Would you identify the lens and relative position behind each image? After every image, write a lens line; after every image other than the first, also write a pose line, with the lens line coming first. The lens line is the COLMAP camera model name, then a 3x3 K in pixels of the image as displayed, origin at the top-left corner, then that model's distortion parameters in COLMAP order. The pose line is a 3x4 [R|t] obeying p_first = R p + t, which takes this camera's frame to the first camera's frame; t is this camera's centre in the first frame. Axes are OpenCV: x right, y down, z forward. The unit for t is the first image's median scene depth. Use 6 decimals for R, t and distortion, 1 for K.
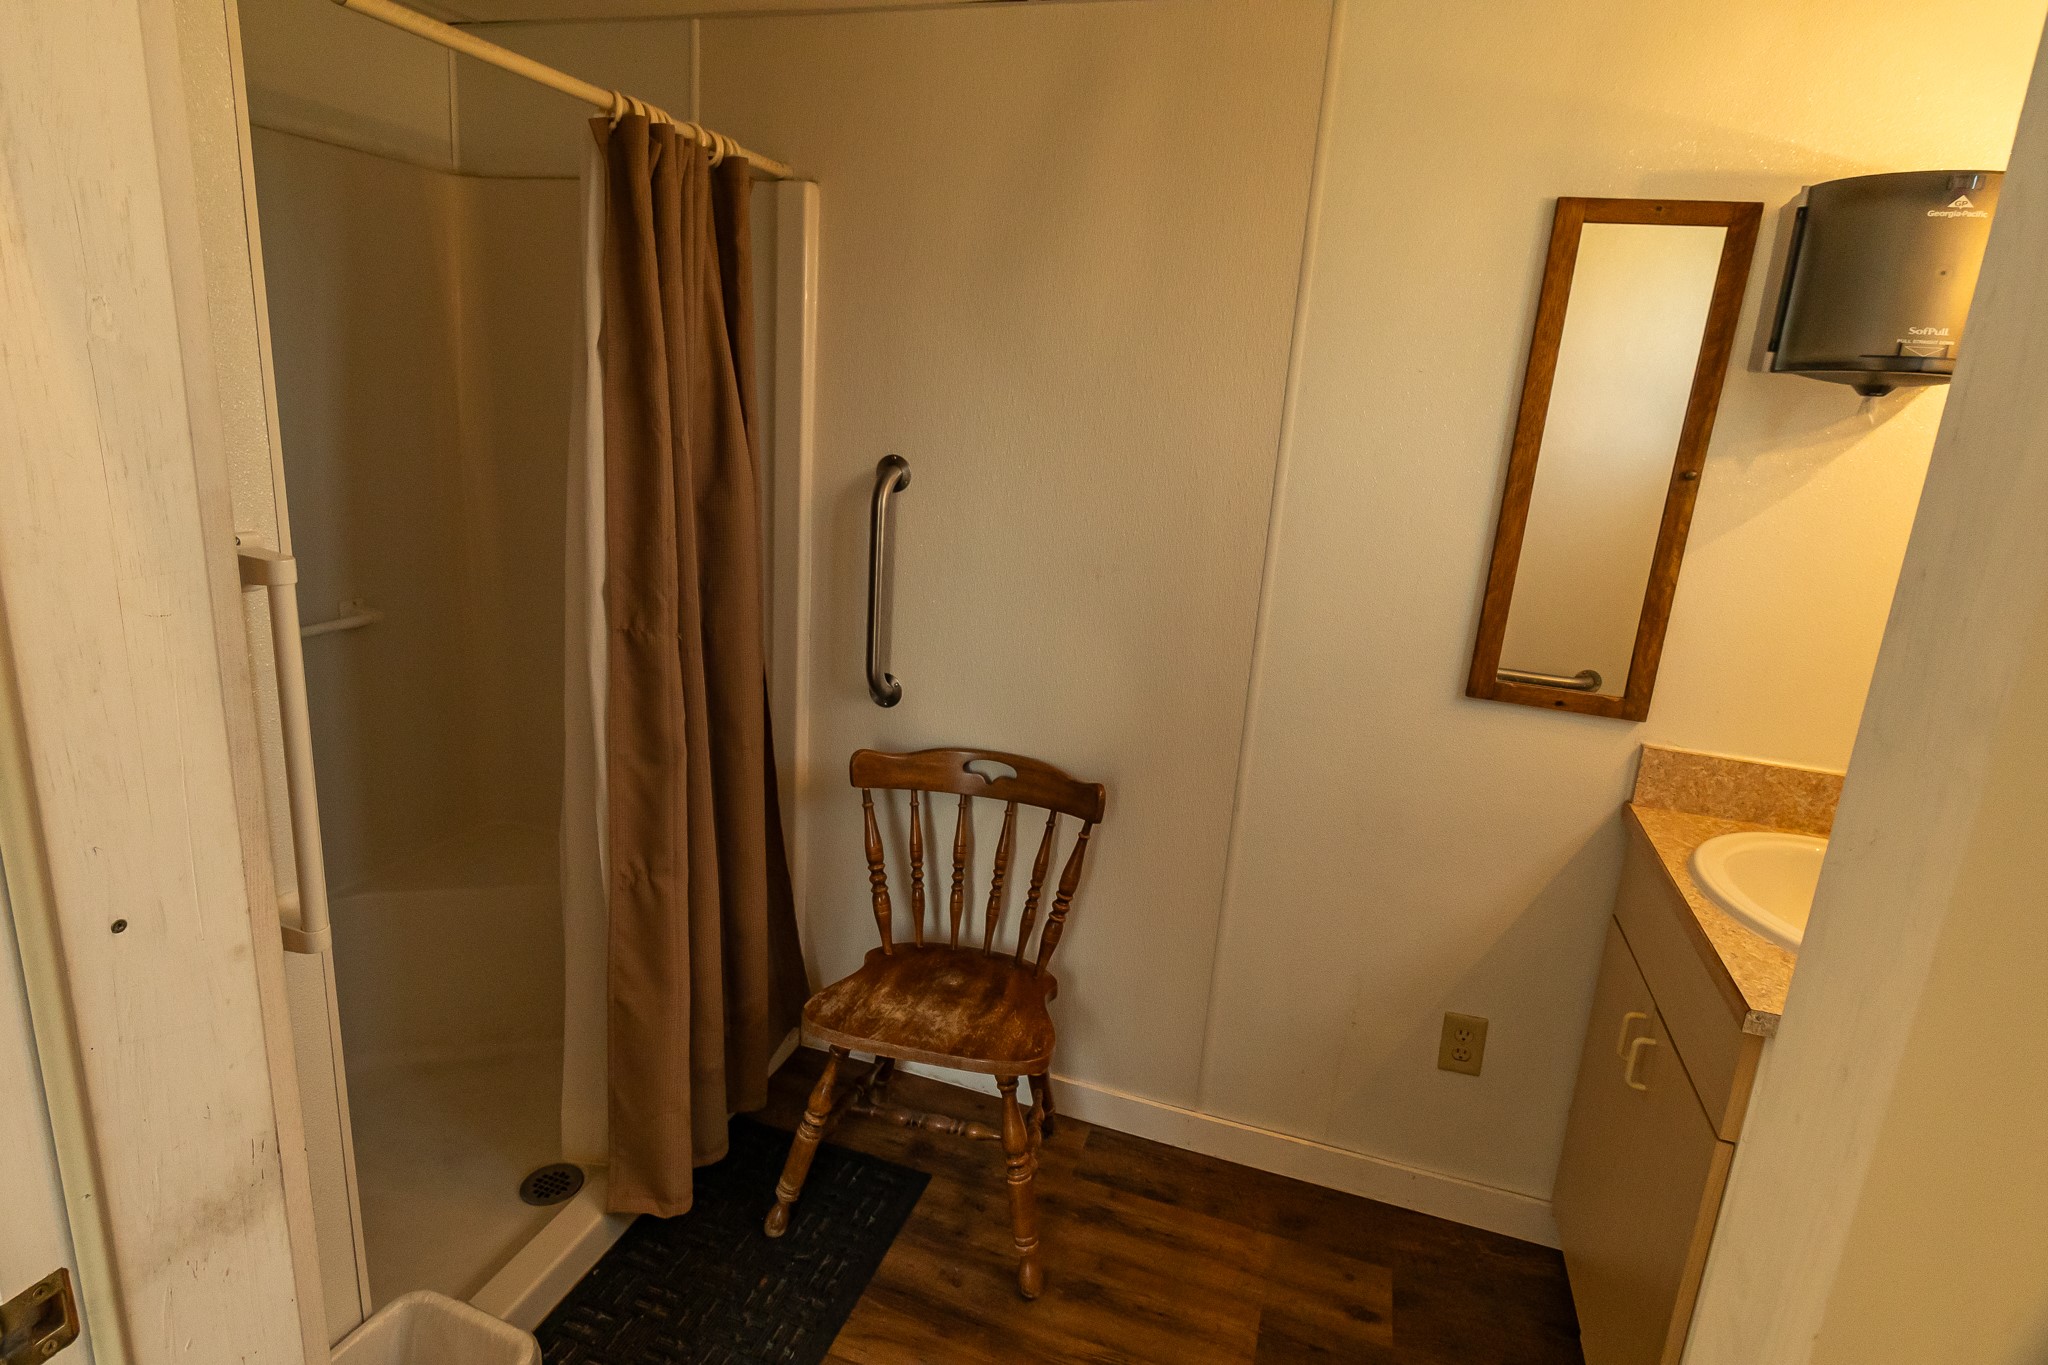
lens RADIAL K [[1091.2, 0, 1036.6], [0, 1091.2, 635.4], [0, 0, 1]] dist [-0.002451, 0.000002]
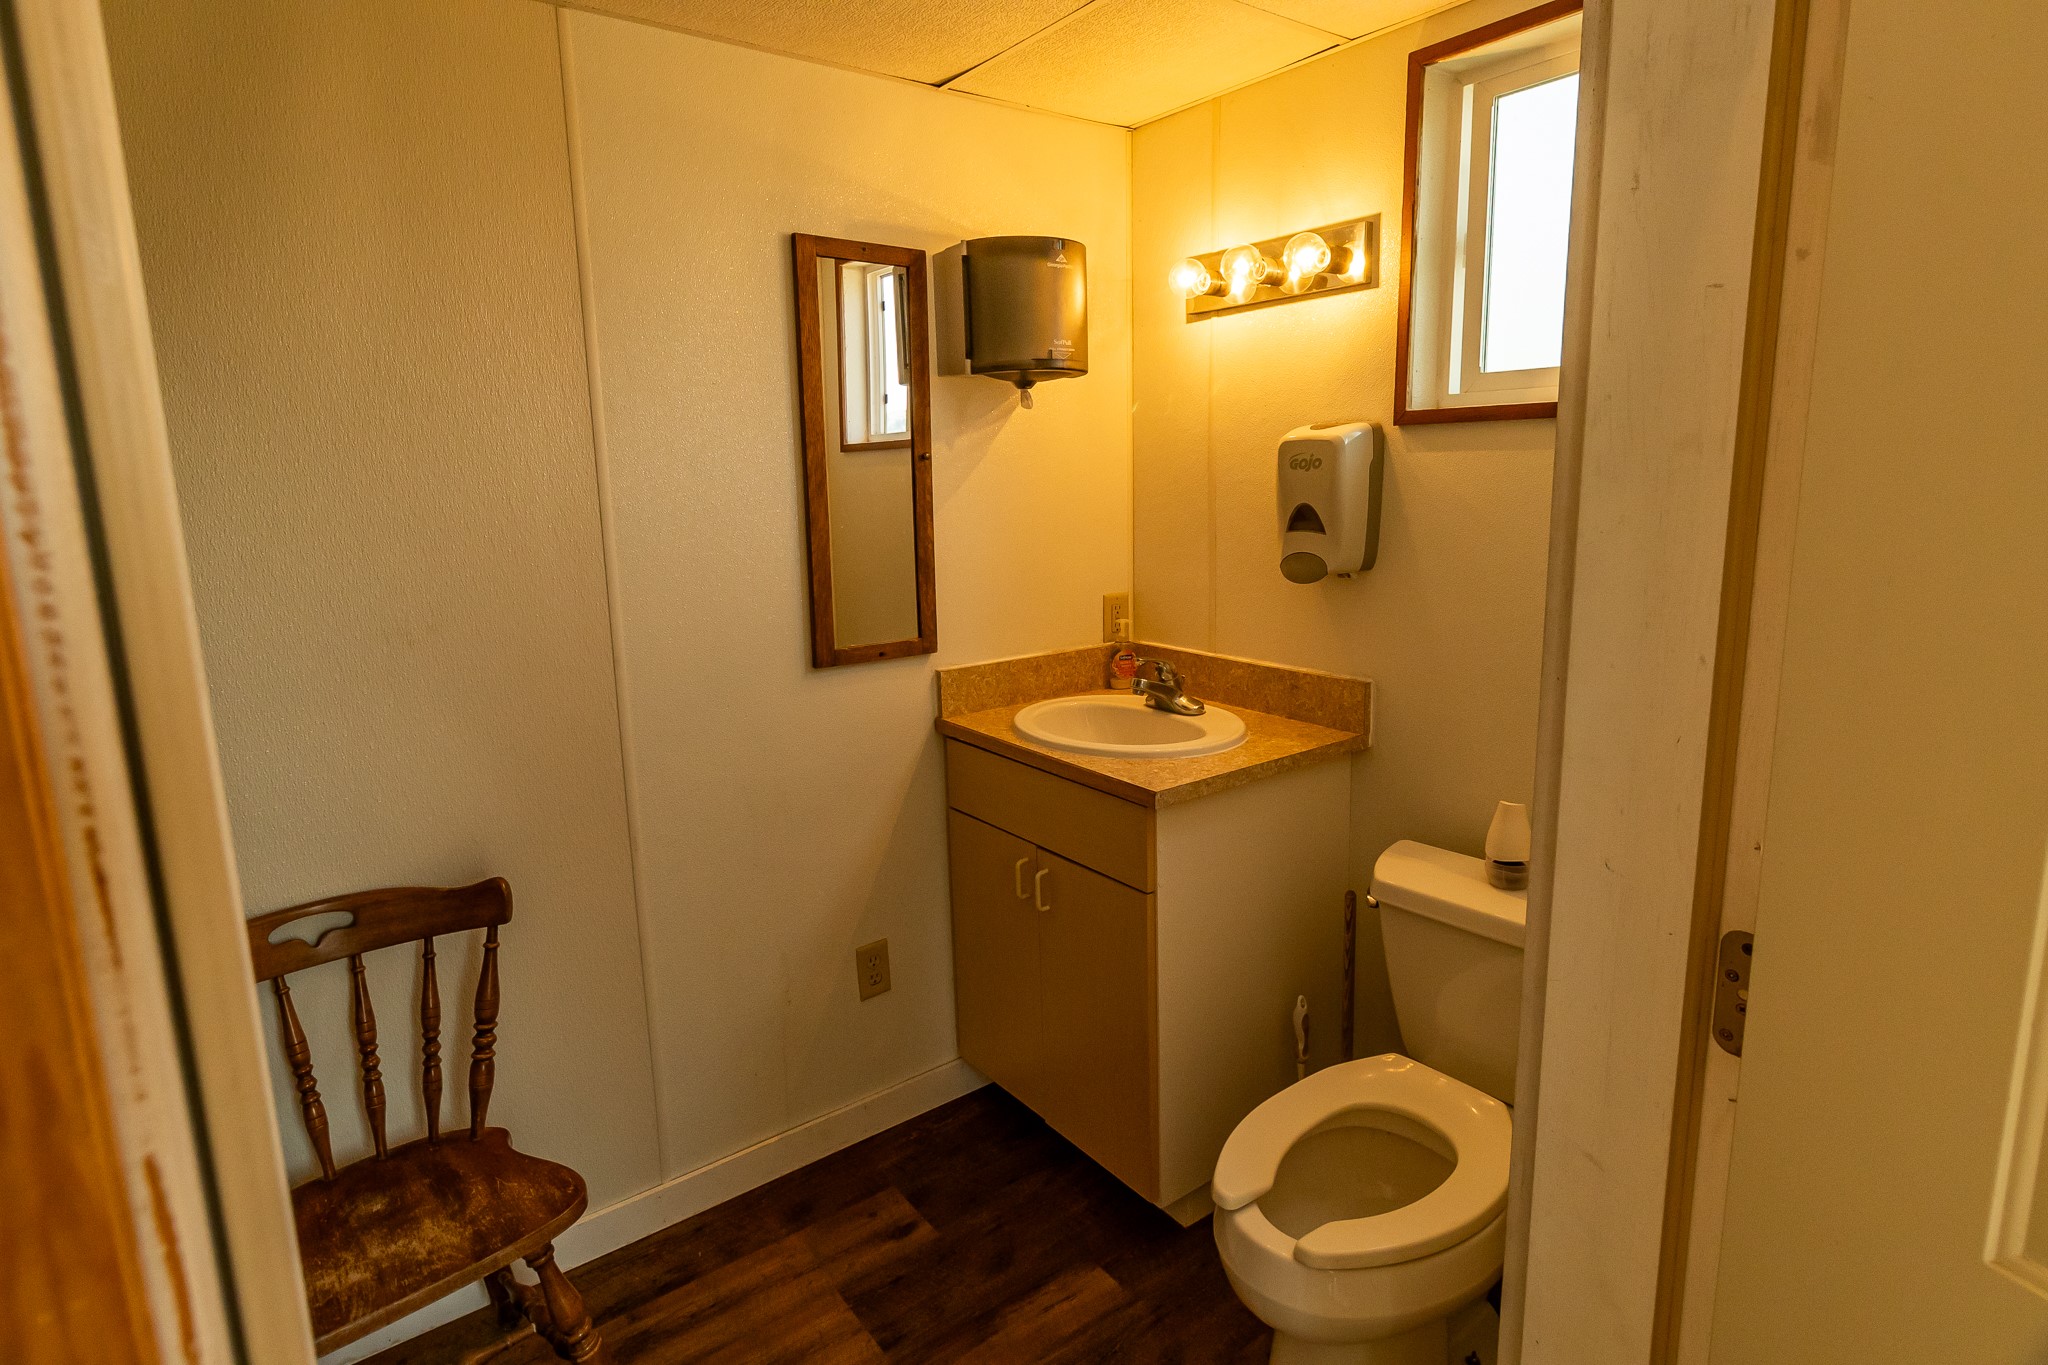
lens RADIAL K [[1091.2, 0, 1036.6], [0, 1091.2, 635.4], [0, 0, 1]] dist [-0.002451, 0.000002]
pose [[0.552780, -0.205157, 0.807678, -0.377667], [0.242139, 0.966947, 0.079891, -0.011890], [-0.797372, 0.151408, 0.584186, 0.155011]]
